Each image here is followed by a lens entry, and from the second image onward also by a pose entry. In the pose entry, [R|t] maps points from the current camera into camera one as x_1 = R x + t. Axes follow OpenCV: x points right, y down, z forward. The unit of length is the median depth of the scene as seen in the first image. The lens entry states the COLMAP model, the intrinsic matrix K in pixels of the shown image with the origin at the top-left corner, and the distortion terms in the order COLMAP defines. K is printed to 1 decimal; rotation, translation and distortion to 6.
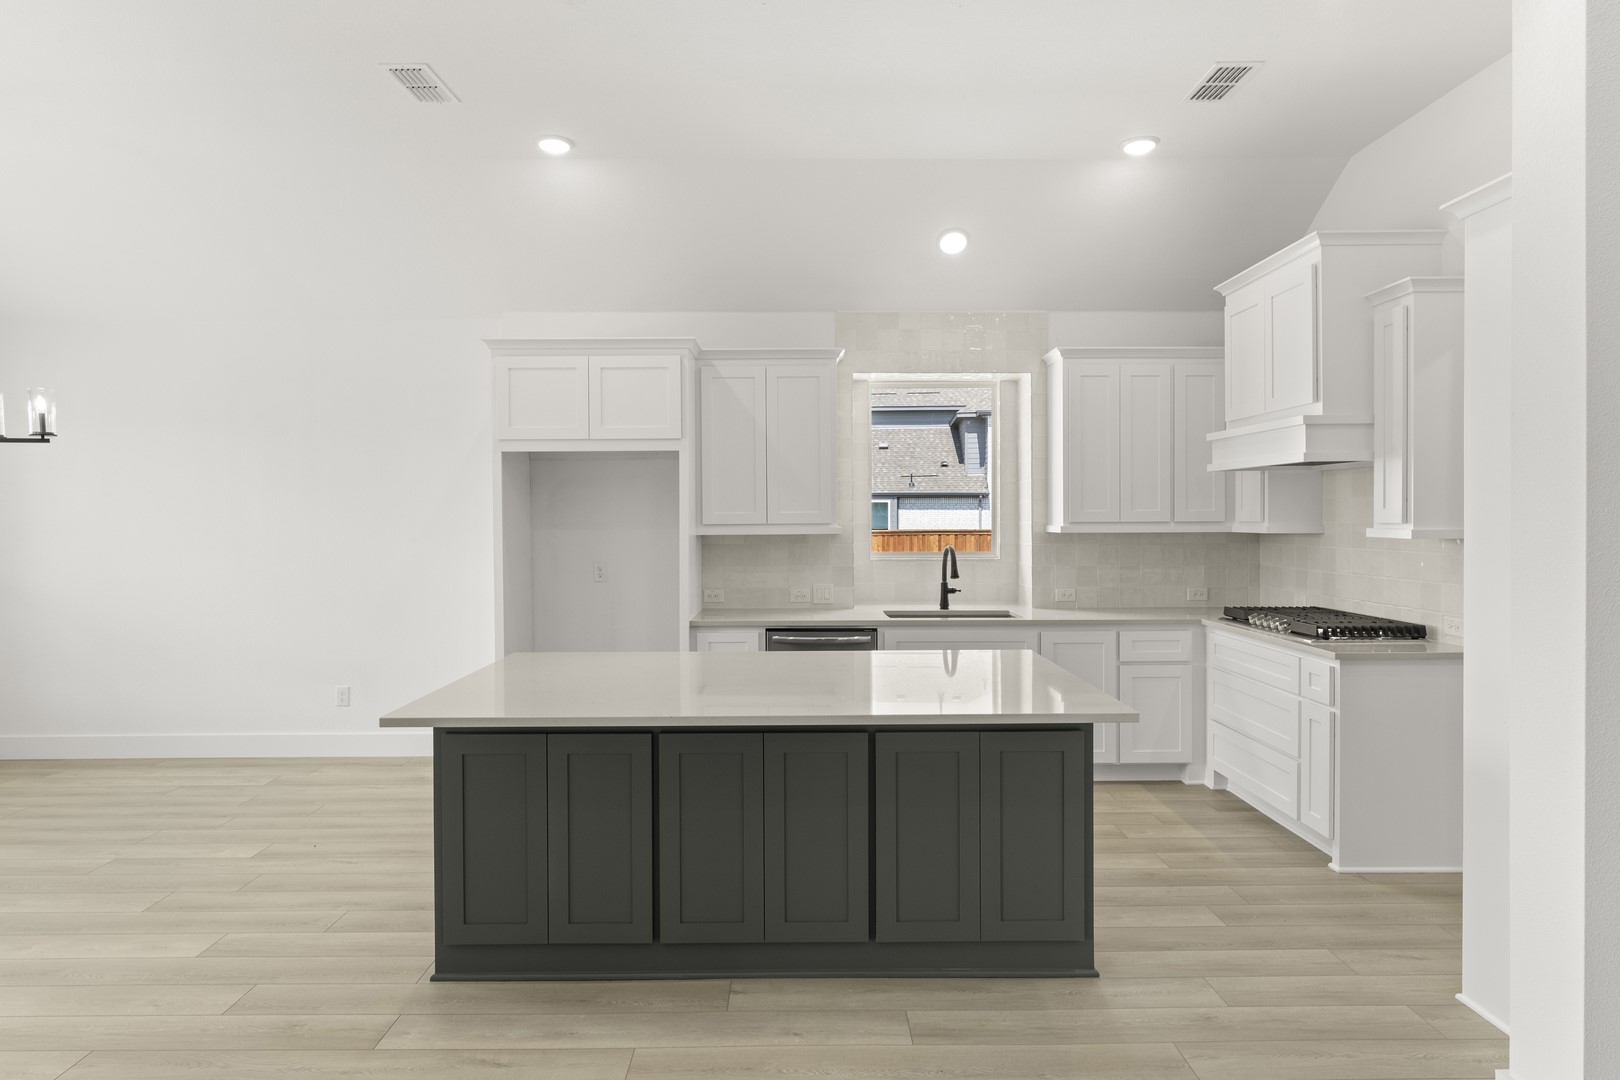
lens RADIAL K [[899.6, 0, 808.9], [0, 899.6, 523.2], [0, 0, 1]] dist [-0.003513, -0.000189]
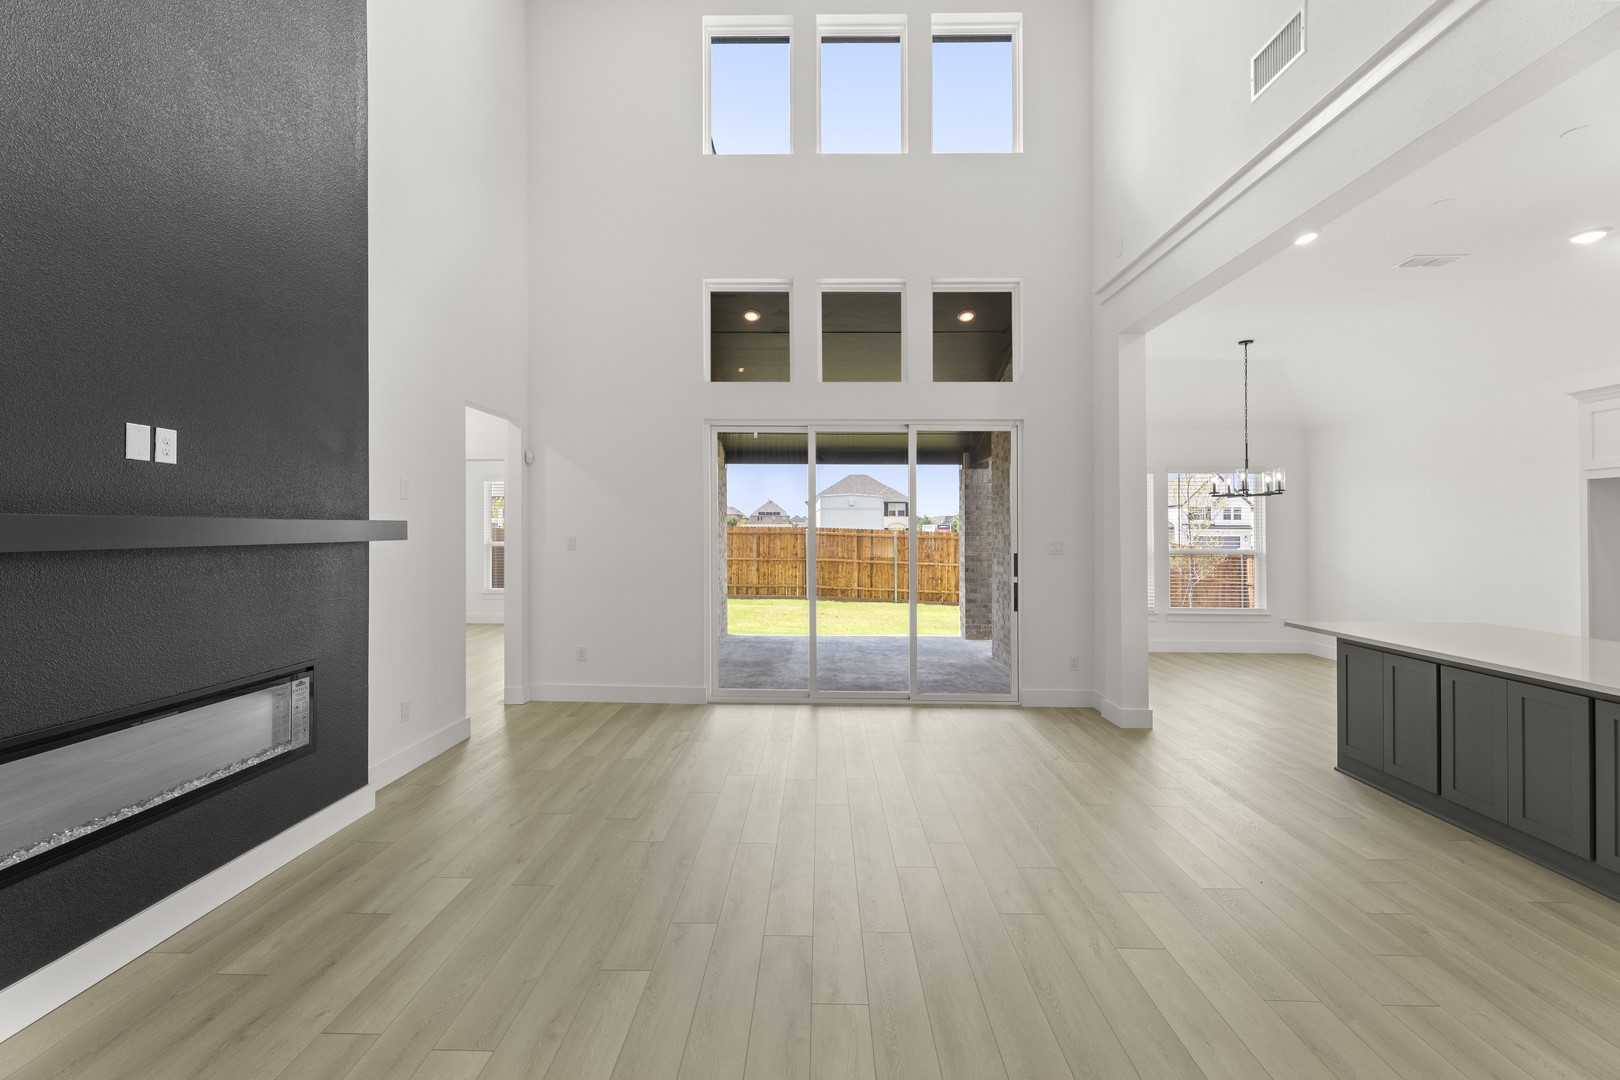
lens RADIAL K [[685.5, 0, 804.7], [0, 685.5, 533.1], [0, 0, 1]] dist [-0.000010, -0.000301]
pose [[-0.028468, 0.010157, -0.999543, 0.650265], [-0.014295, 0.999842, 0.010568, 0.001170], [0.999492, 0.014589, -0.028318, -0.062919]]
